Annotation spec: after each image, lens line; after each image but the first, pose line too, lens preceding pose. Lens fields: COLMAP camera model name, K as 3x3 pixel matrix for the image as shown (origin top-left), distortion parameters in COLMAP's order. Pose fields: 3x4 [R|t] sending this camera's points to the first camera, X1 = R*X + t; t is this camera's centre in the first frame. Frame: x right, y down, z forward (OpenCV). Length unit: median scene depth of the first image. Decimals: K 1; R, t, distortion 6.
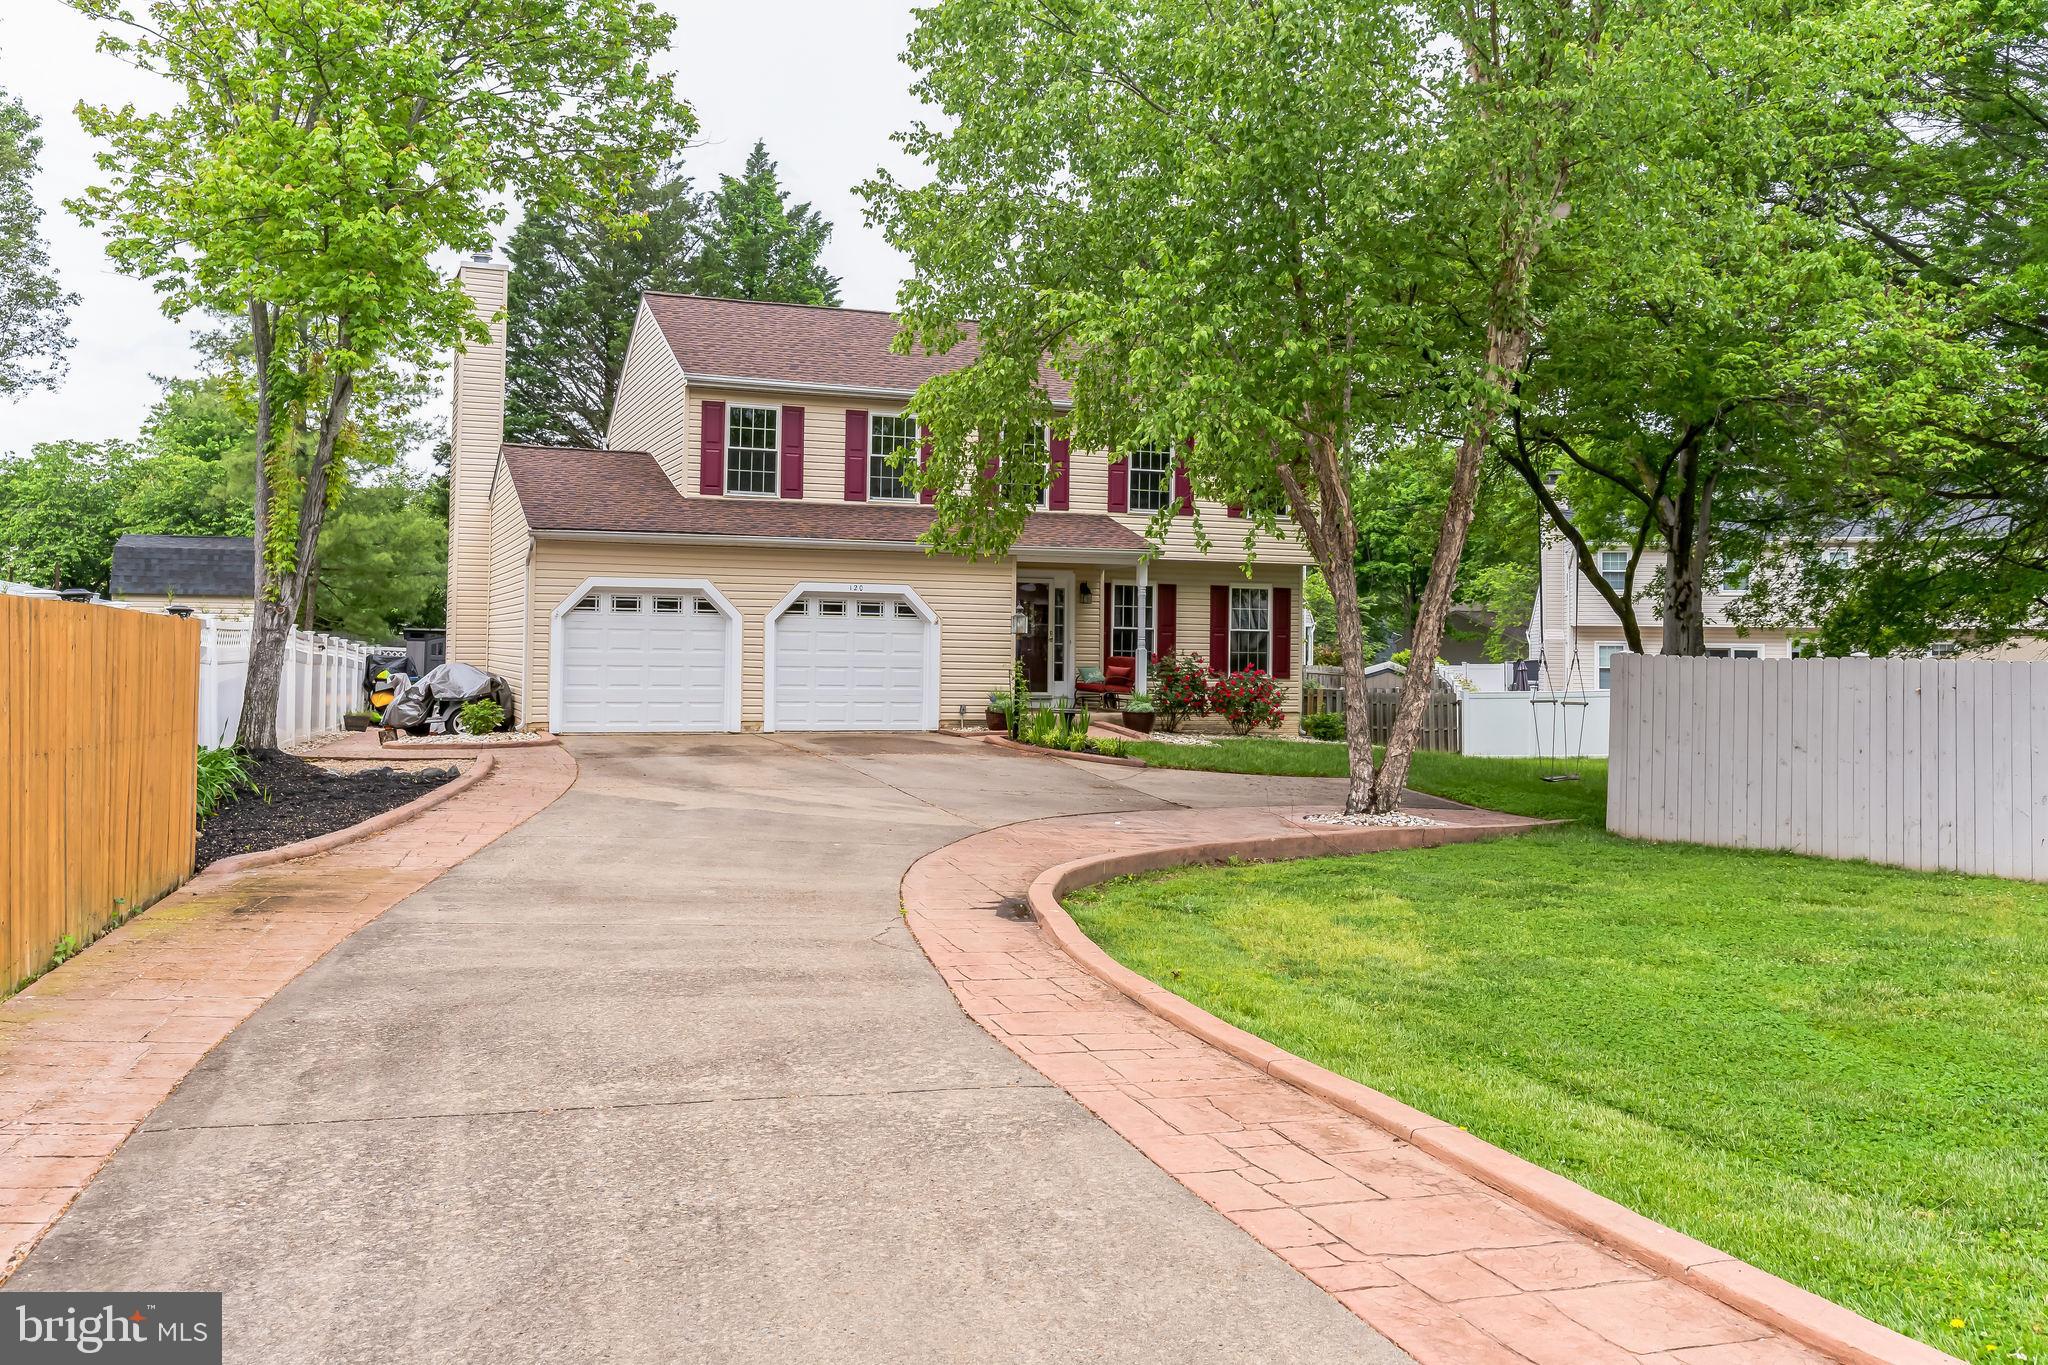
lens RADIAL K [[1732.3, 0, 1024.0], [0, 1732.3, 682.5], [0, 0, 1]] dist [0.000309, -0.001149]
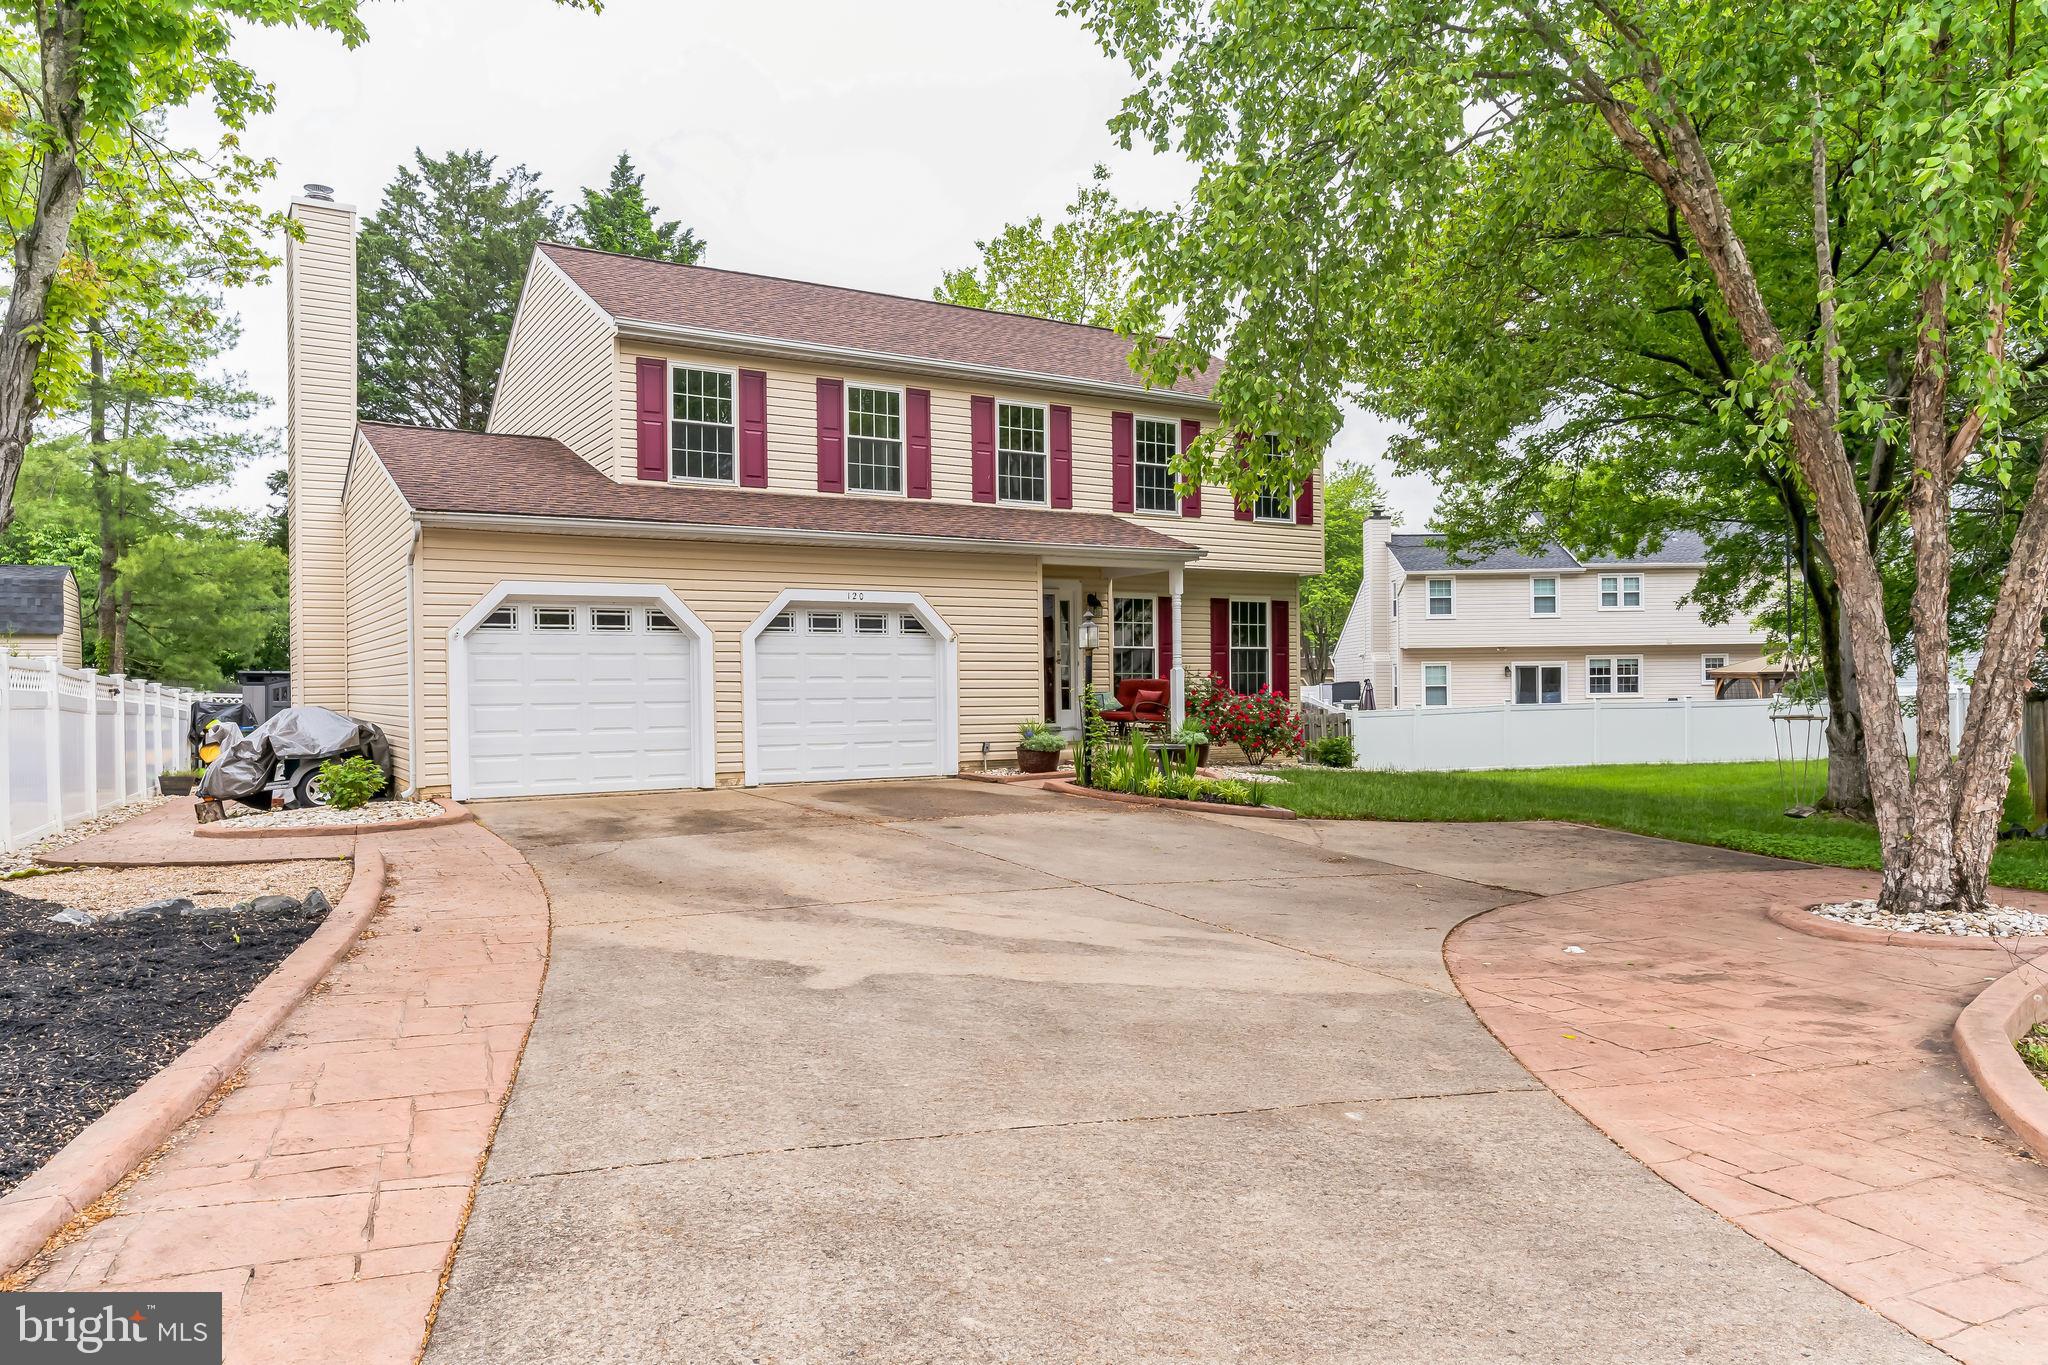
lens RADIAL K [[1358.3, 0, 1028.7], [0, 1358.3, 744.7], [0, 0, 1]] dist [-0.001308, 0.000395]
pose [[0.984338, -0.031498, 0.173453, -0.121946], [0.027339, 0.999280, 0.026317, -0.001808], [-0.174157, -0.021163, 0.984490, 0.364933]]
